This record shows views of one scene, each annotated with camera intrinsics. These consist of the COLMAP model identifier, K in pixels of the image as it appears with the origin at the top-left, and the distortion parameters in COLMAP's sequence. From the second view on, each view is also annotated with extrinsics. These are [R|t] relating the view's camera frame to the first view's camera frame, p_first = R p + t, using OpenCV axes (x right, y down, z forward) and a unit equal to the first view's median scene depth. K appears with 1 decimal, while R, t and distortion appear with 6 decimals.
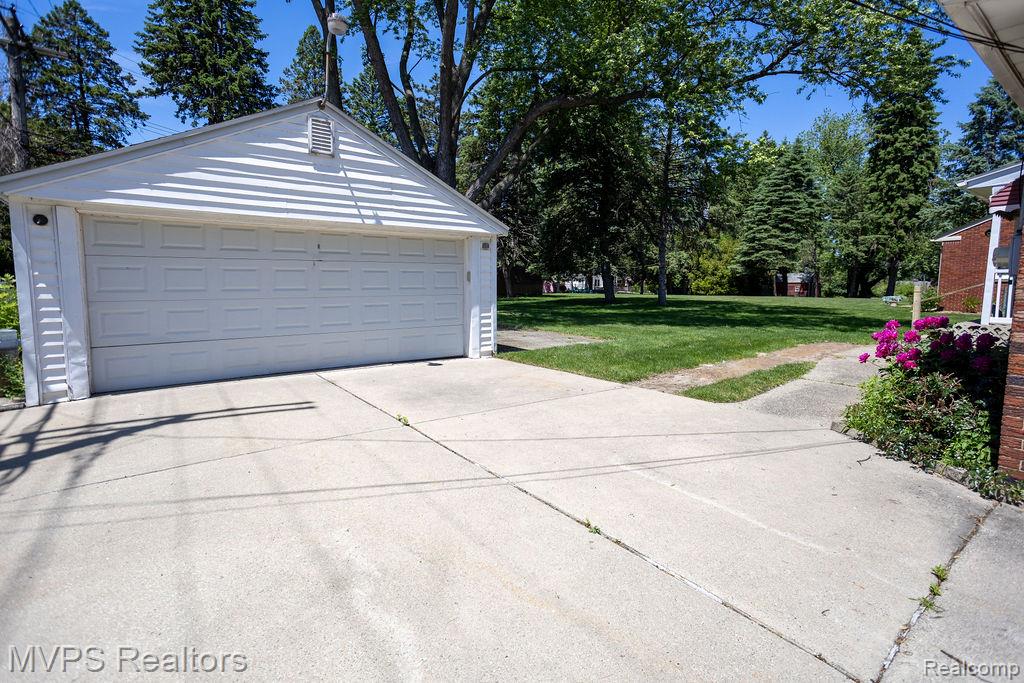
lens RADIAL K [[495.8, 0, 505.3], [0, 495.8, 335.7], [0, 0, 1]] dist [-0.018171, 0.004244]
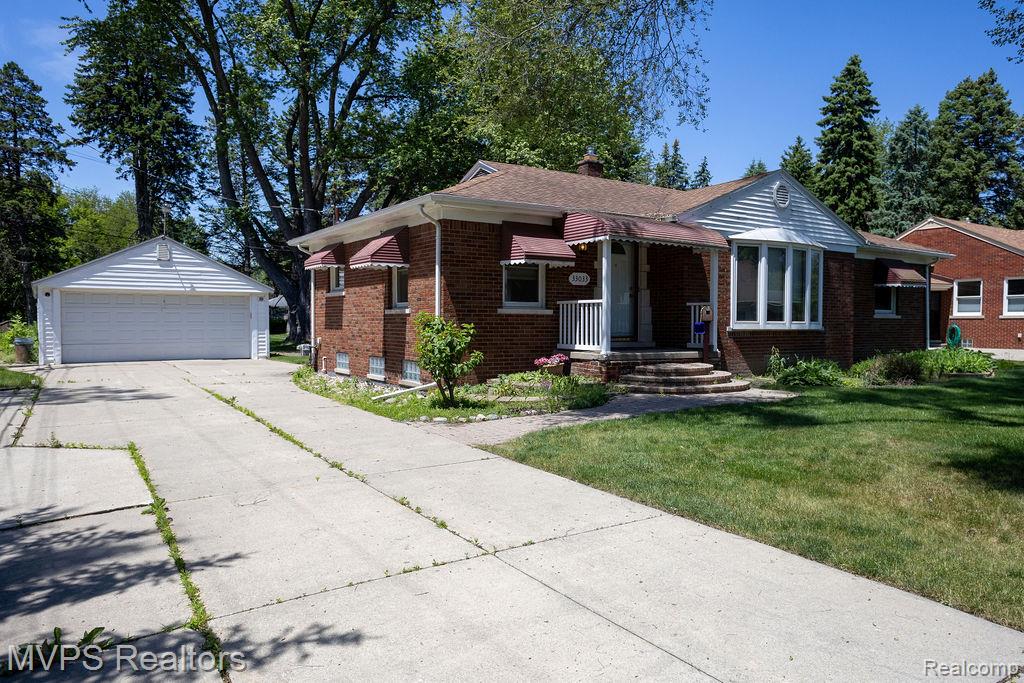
lens RADIAL K [[693.8, 0, 519.2], [0, 693.8, 352.0], [0, 0, 1]] dist [-0.011302, -0.001400]
pose [[0.999359, -0.002452, -0.035710, 0.274756], [0.000137, 0.997907, -0.064672, 0.050184], [0.035794, 0.064626, 0.997267, -0.414500]]
